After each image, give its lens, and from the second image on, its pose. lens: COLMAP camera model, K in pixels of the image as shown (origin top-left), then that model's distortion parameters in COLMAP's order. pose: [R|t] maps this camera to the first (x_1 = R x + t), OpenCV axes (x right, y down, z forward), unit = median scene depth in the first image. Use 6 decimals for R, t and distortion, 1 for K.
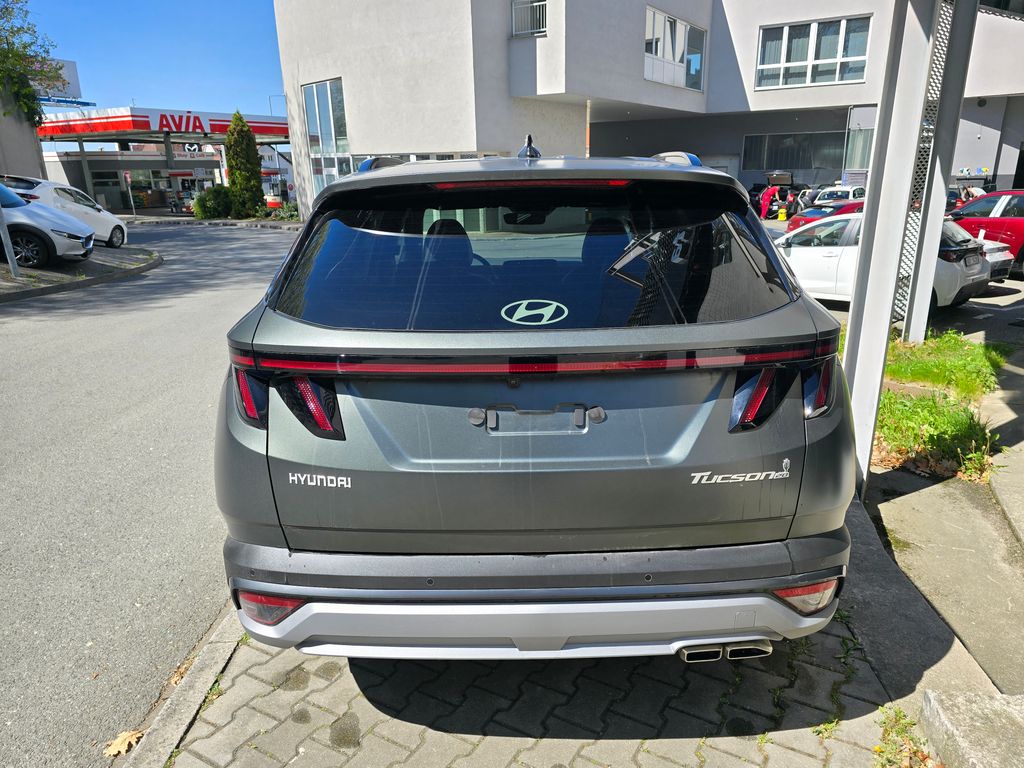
lens RADIAL K [[675.5, 0, 539.2], [0, 675.5, 381.3], [0, 0, 1]] dist [0.067276, -0.048989]
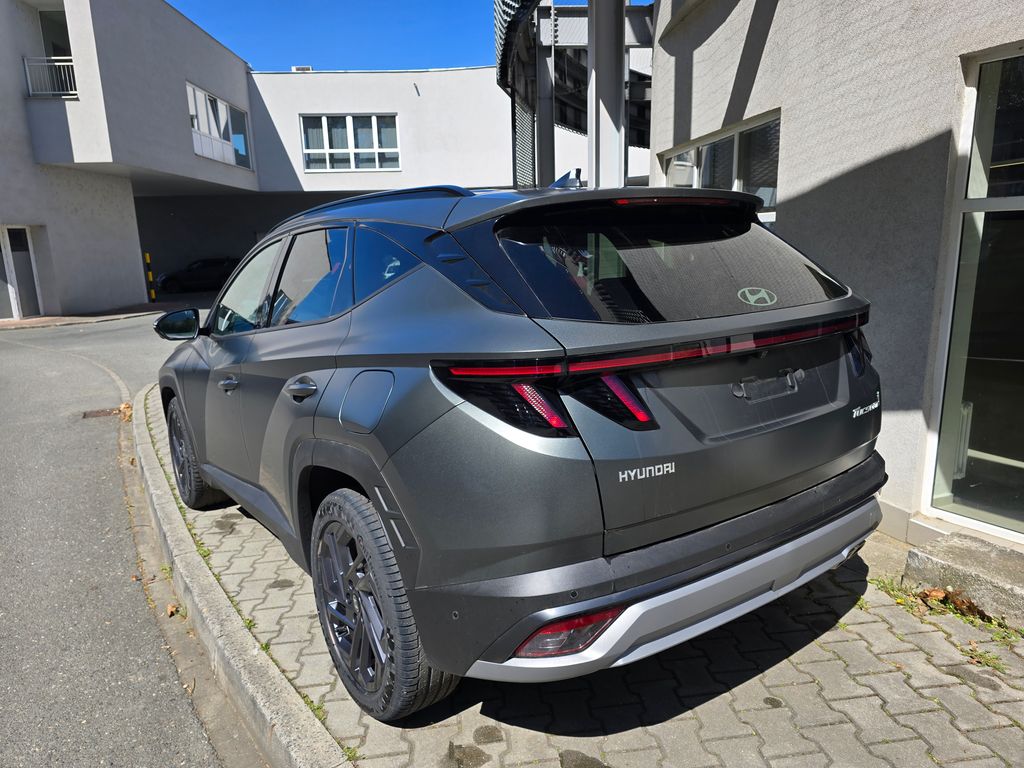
lens RADIAL K [[698.8, 0, 492.4], [0, 698.8, 387.3], [0, 0, 1]] dist [0.007344, -0.003465]
pose [[0.819747, -0.124828, 0.558956, -0.098511], [0.185046, 0.981341, -0.052225, 0.002971], [-0.542008, 0.146244, 0.827551, 0.021837]]
